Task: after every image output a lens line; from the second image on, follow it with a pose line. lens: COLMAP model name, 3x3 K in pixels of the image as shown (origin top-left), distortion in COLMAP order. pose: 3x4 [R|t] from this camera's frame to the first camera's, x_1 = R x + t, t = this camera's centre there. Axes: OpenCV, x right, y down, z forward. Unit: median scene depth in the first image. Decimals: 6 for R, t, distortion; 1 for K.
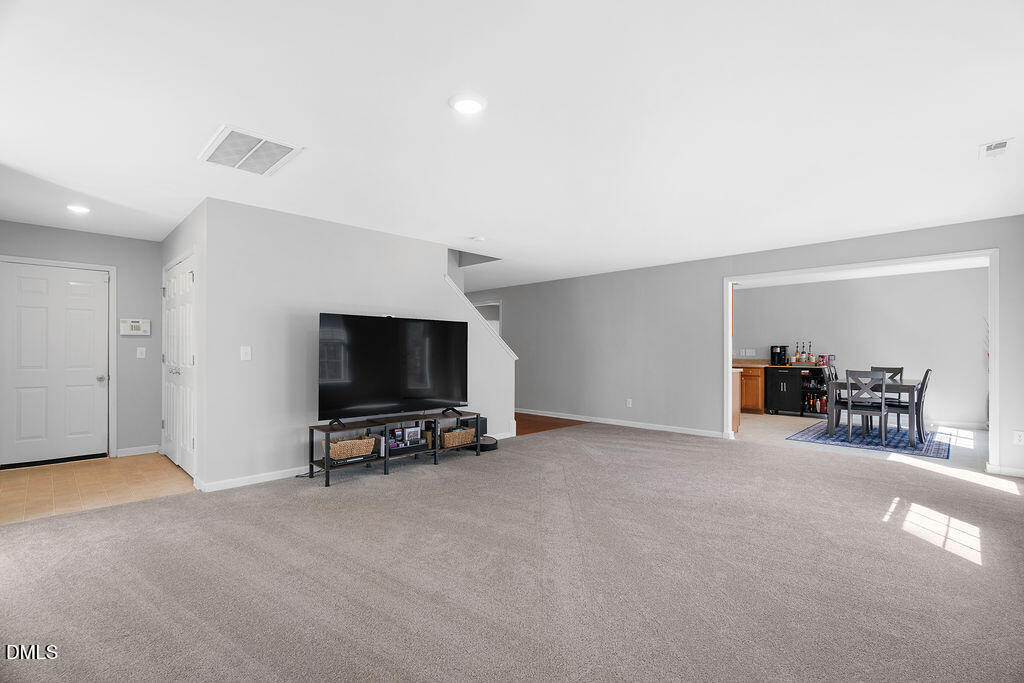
lens RADIAL K [[467.7, 0, 512.7], [0, 467.7, 347.6], [0, 0, 1]] dist [-0.004289, 0.001691]
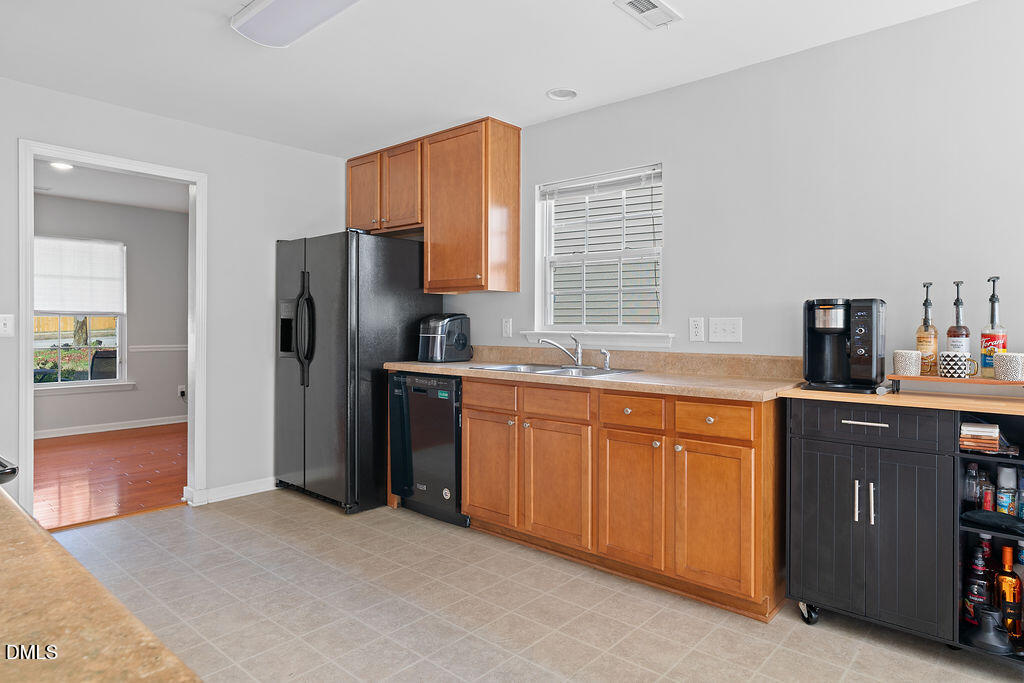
lens RADIAL K [[630.9, 0, 505.5], [0, 630.9, 322.4], [0, 0, 1]] dist [0.001062, 0.002324]
pose [[0.998246, -0.004488, 0.059033, 0.401040], [0.003991, 0.999956, 0.008544, 0.003770], [-0.059068, -0.008293, 0.998219, 0.723435]]
